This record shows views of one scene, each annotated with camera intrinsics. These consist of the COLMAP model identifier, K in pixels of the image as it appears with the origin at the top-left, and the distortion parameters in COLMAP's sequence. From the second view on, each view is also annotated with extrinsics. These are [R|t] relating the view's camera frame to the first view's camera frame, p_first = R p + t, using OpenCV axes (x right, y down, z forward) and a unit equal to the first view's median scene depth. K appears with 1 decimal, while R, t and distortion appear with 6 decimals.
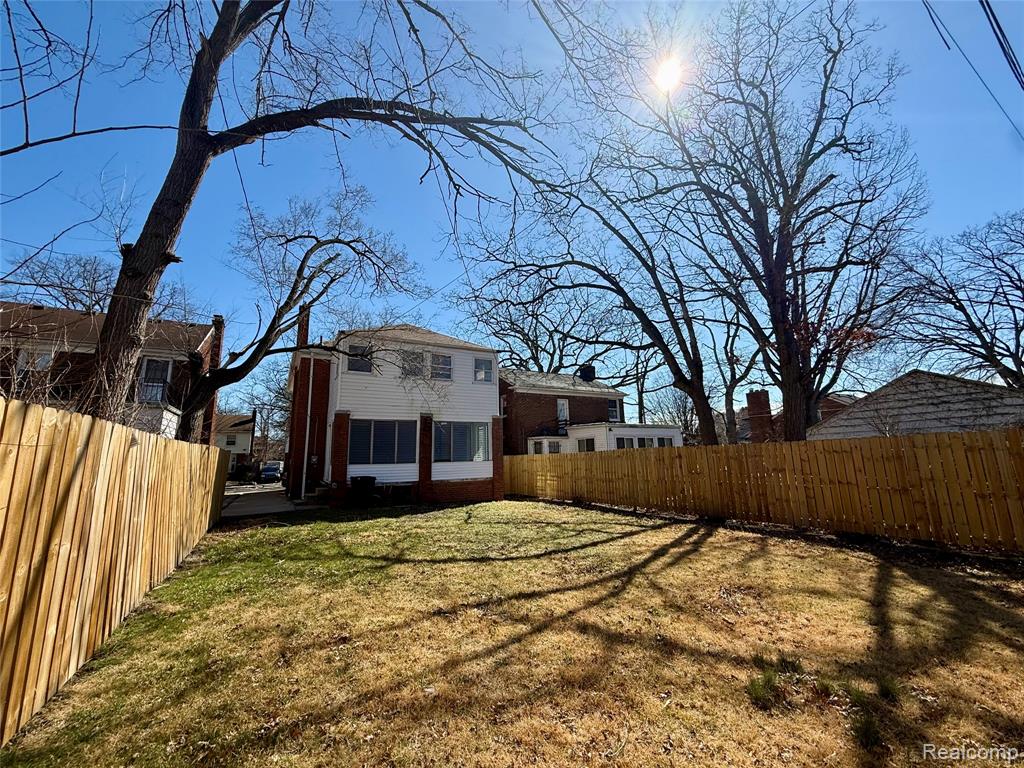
lens RADIAL K [[406.6, 0, 509.4], [0, 406.6, 385.3], [0, 0, 1]] dist [-0.000854, 0.000325]
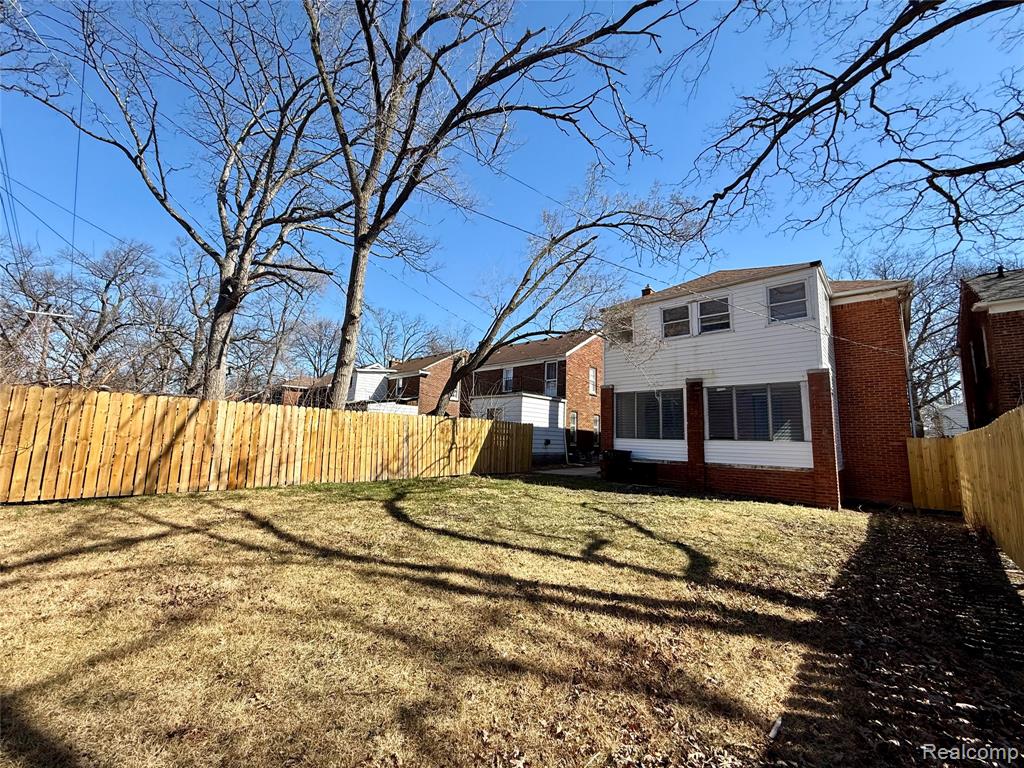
lens RADIAL K [[406.6, 0, 509.4], [0, 406.6, 385.3], [0, 0, 1]] dist [-0.000854, 0.000325]
pose [[0.313083, -0.082700, -0.946118, 0.645781], [0.148067, 0.988270, -0.037387, 0.086346], [0.938113, -0.128384, 0.321656, 0.593148]]
